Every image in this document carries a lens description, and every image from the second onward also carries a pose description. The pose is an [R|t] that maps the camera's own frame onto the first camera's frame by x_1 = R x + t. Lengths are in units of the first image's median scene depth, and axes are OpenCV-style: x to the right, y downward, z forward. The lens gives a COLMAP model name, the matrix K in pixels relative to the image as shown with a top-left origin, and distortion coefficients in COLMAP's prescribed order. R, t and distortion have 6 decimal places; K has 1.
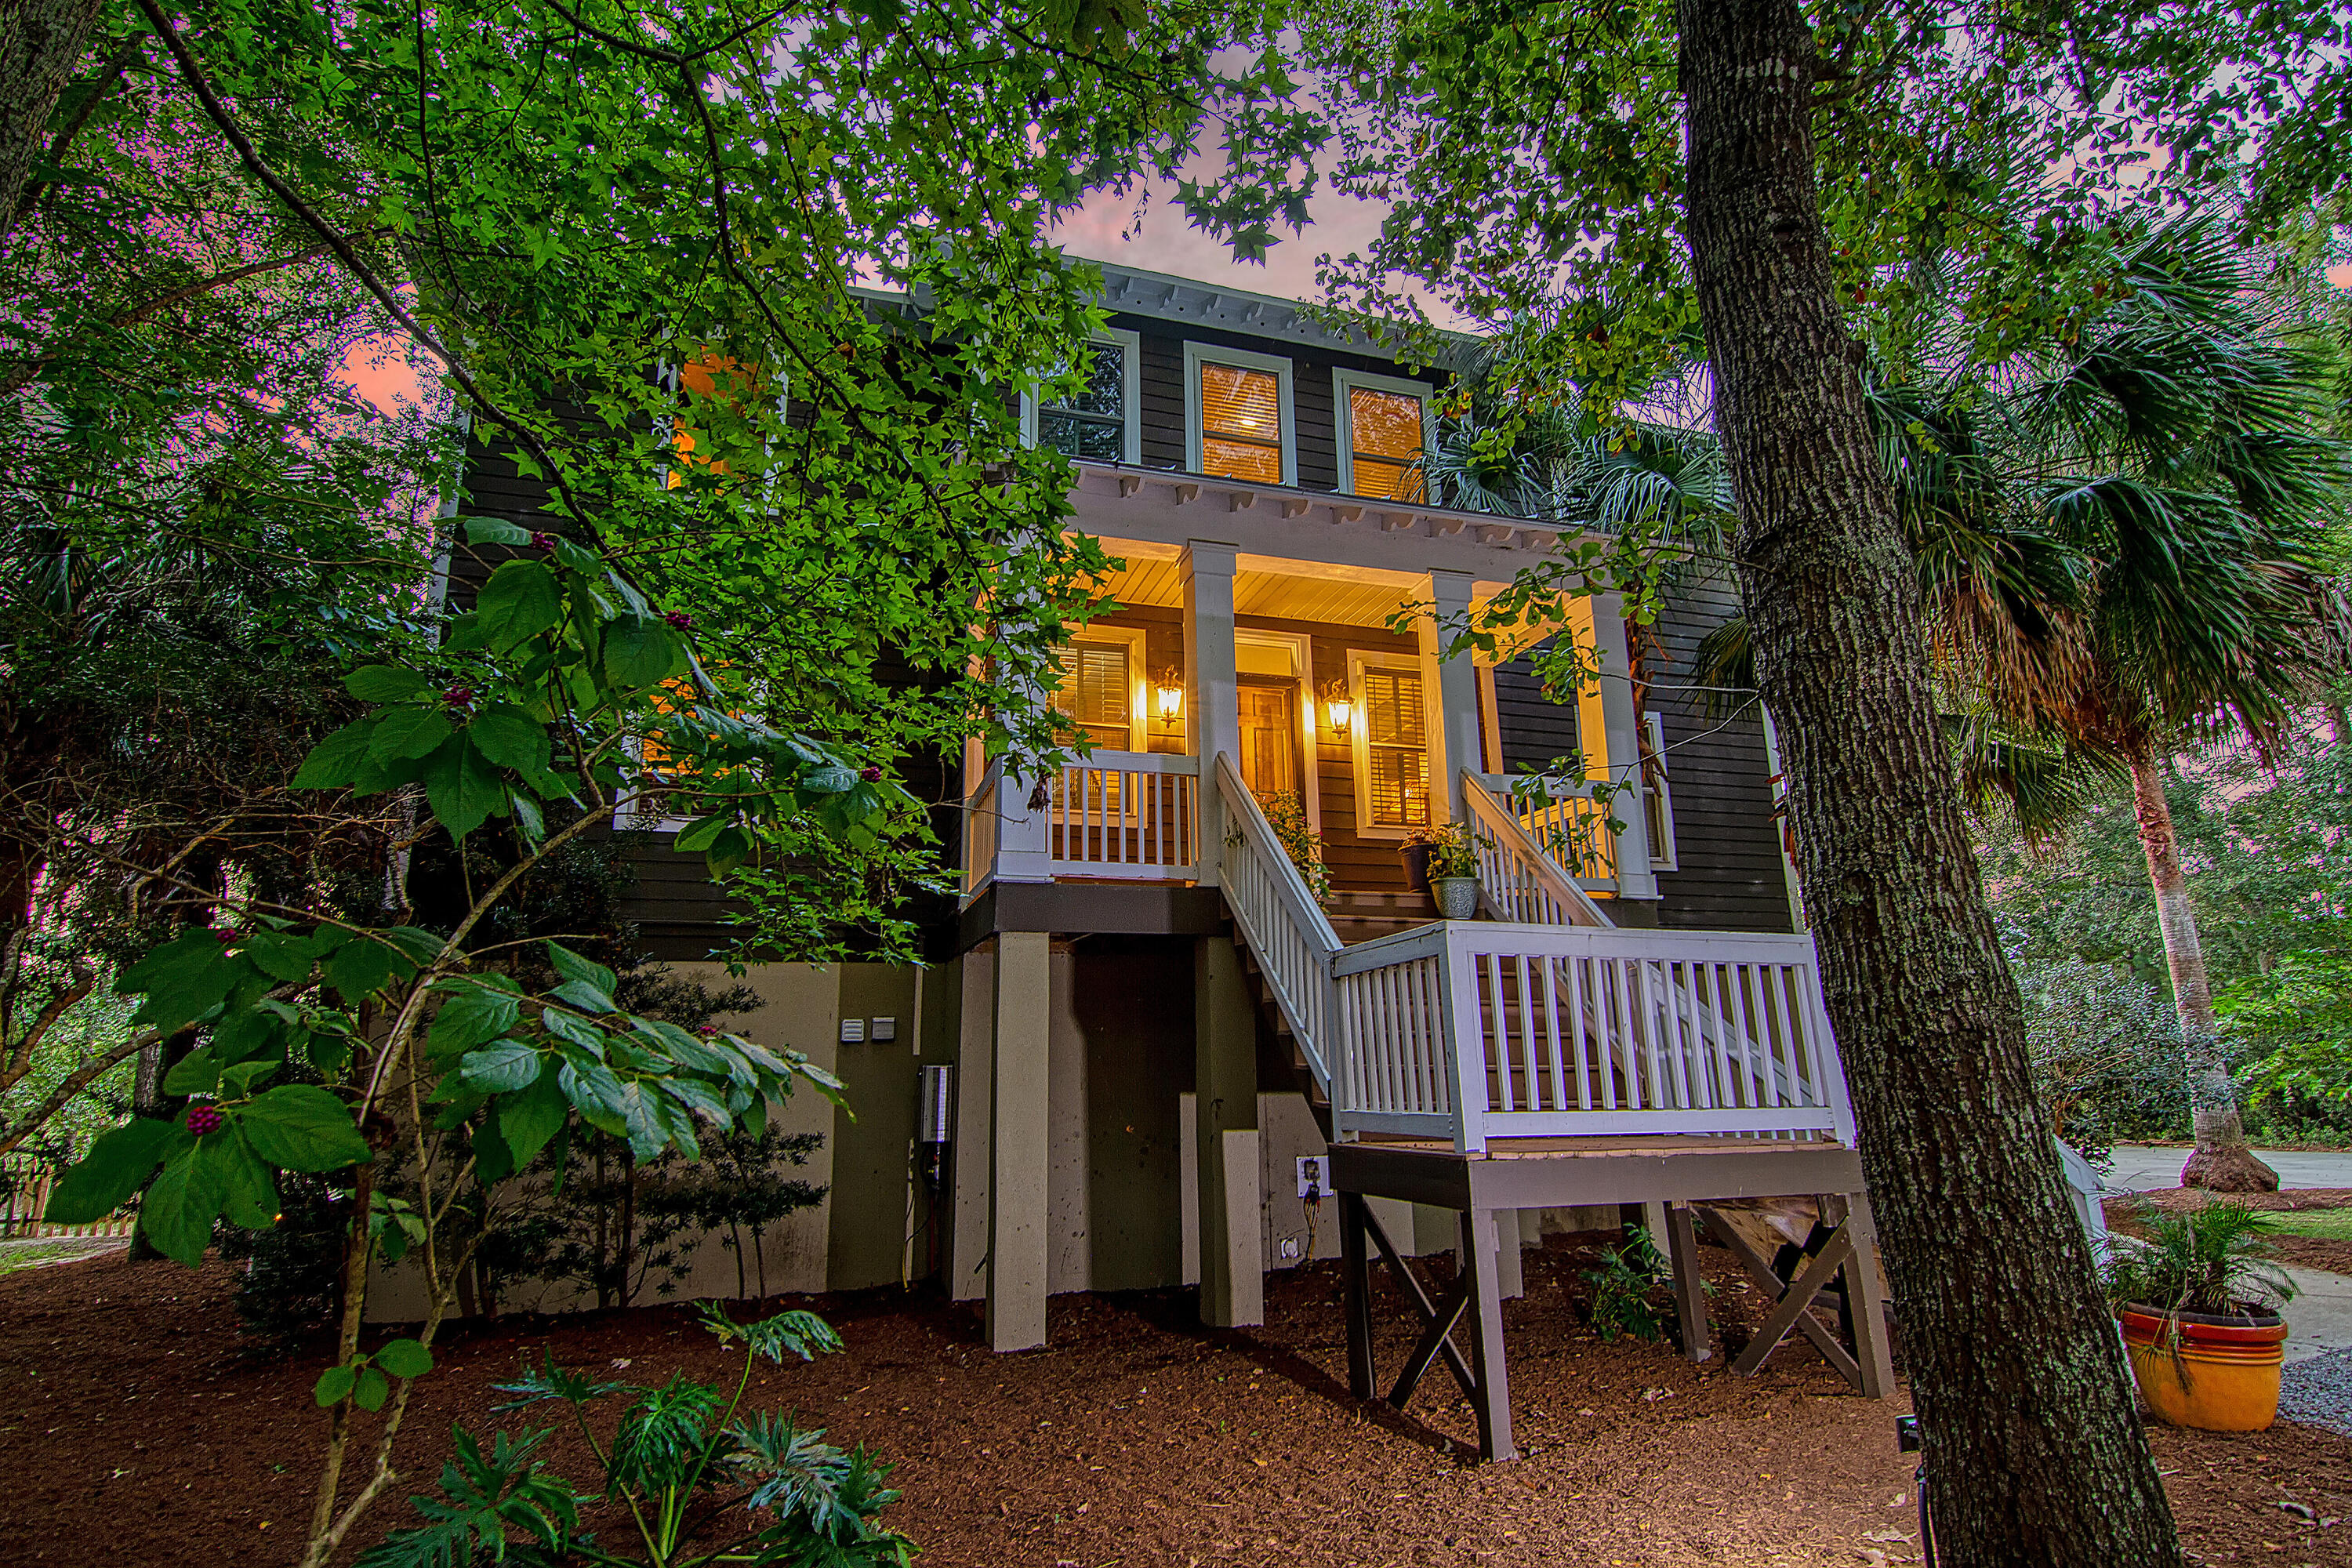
lens RADIAL K [[1192.5, 0, 1176.0], [0, 1192.5, 784.0], [0, 0, 1]] dist [-0.015650, -0.000300]
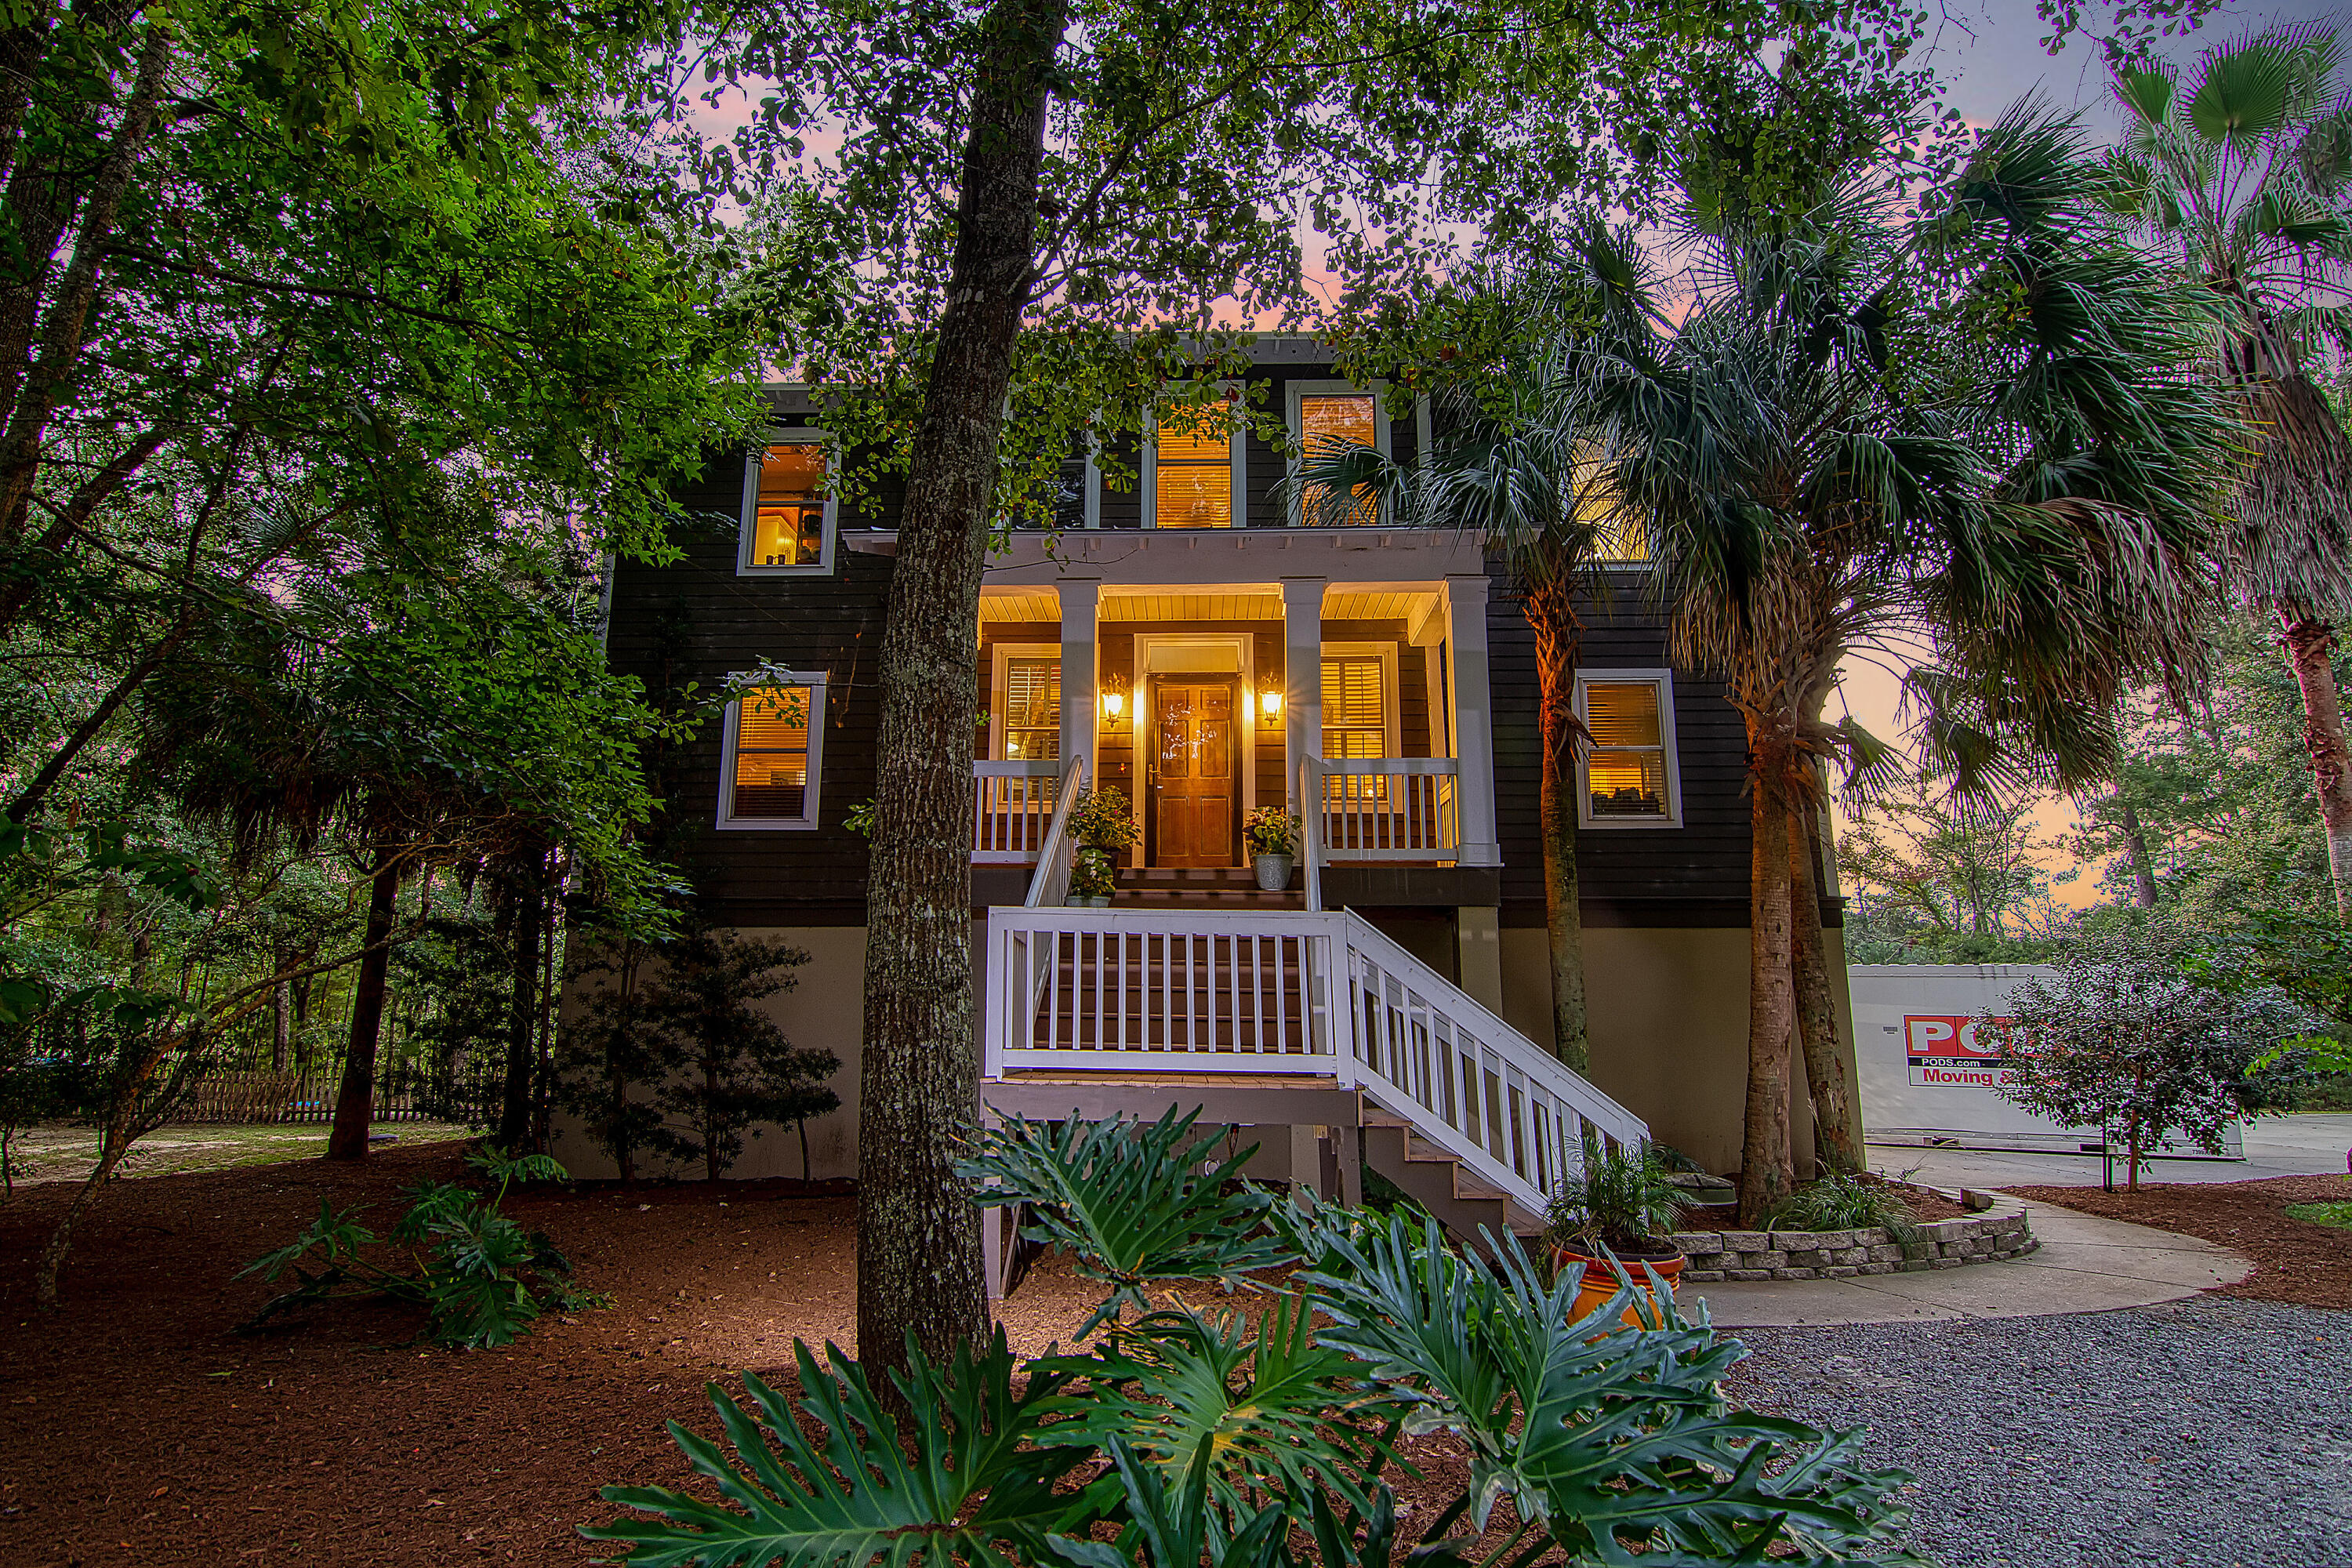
lens RADIAL K [[1183.7, 0, 1176.0], [0, 1183.7, 784.0], [0, 0, 1]] dist [0.001885, 0.000028]
pose [[0.944286, -0.044573, -0.326094, 0.688701], [0.058945, 0.997671, 0.034321, -0.044265], [0.323805, -0.051630, 0.944714, -0.145374]]
